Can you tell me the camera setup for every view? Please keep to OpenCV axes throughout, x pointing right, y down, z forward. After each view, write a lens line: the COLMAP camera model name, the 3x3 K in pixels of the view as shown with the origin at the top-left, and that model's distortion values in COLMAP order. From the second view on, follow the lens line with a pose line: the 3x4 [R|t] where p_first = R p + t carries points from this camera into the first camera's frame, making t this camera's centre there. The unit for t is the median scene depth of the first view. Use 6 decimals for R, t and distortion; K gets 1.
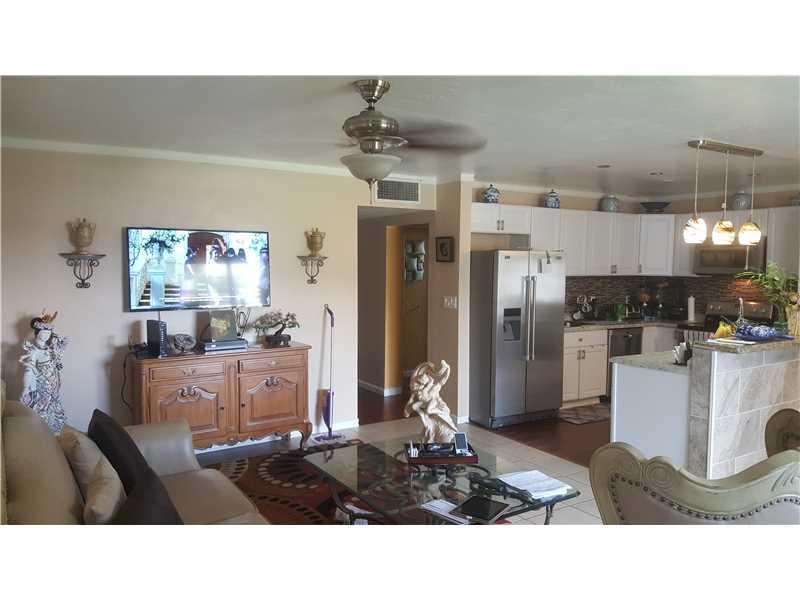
lens RADIAL K [[591.4, 0, 397.0], [0, 591.4, 302.0], [0, 0, 1]] dist [0.138183, -0.227234]
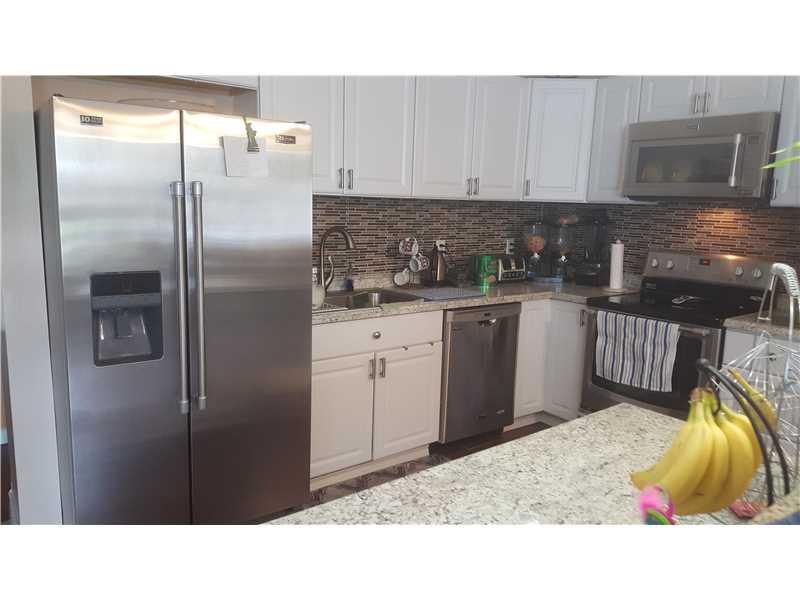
lens RADIAL K [[591.4, 0, 397.0], [0, 591.4, 302.0], [0, 0, 1]] dist [0.138183, -0.227234]
pose [[0.996681, 0.004371, 0.081286, 0.257610], [-0.012652, 0.994741, 0.101641, -0.007903], [-0.080415, -0.102333, 0.991495, 0.499654]]
